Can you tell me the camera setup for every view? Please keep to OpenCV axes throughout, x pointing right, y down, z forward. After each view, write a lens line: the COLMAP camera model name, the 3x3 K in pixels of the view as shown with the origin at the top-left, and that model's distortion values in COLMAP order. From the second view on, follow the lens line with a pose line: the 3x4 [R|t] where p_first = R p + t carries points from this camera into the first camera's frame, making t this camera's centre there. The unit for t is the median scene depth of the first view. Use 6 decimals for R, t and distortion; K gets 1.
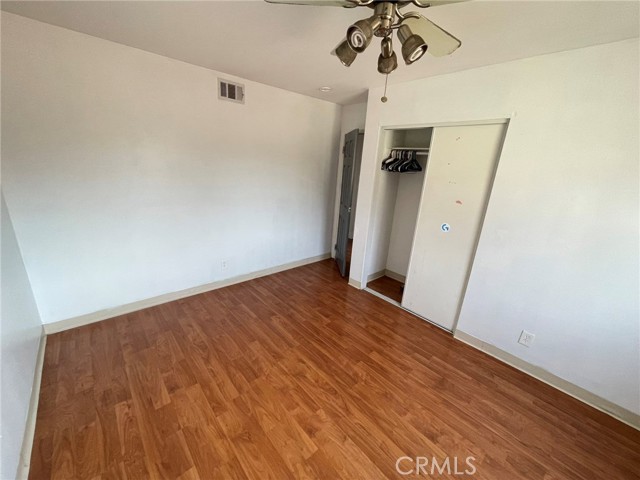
lens RADIAL K [[258.5, 0, 320.0], [0, 258.5, 240.0], [0, 0, 1]] dist [-0.001025, -0.000045]
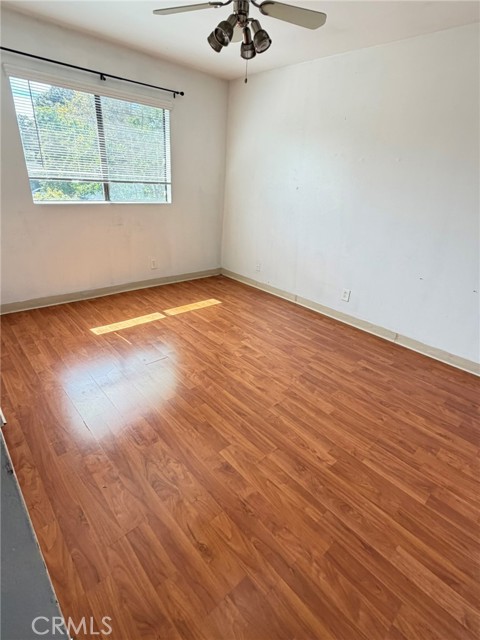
lens RADIAL K [[314.7, 0, 240.0], [0, 314.7, 320.0], [0, 0, 1]] dist [-0.003022, -0.001147]
pose [[-0.991438, -0.114037, -0.063606, 0.092604], [-0.127459, 0.739391, 0.661101, -0.387704], [-0.028360, 0.663548, -0.747596, 1.663471]]
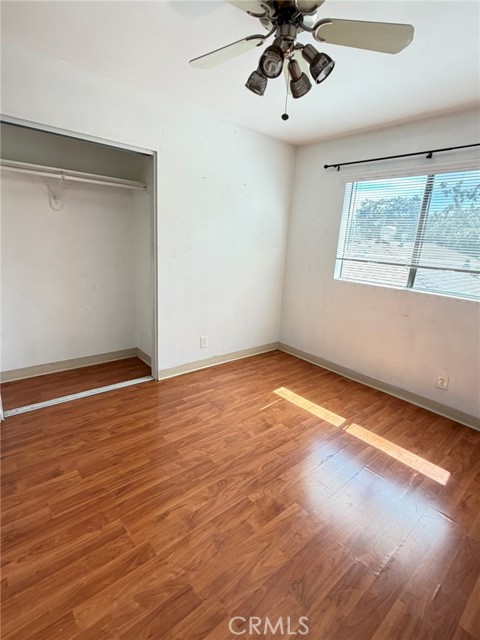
lens RADIAL K [[314.7, 0, 240.0], [0, 314.7, 320.0], [0, 0, 1]] dist [-0.003022, -0.001147]
pose [[0.028680, -0.312277, 0.949558, -0.630068], [0.235021, 0.925425, 0.297242, -0.131799], [-0.971567, 0.214641, 0.099933, 0.669356]]
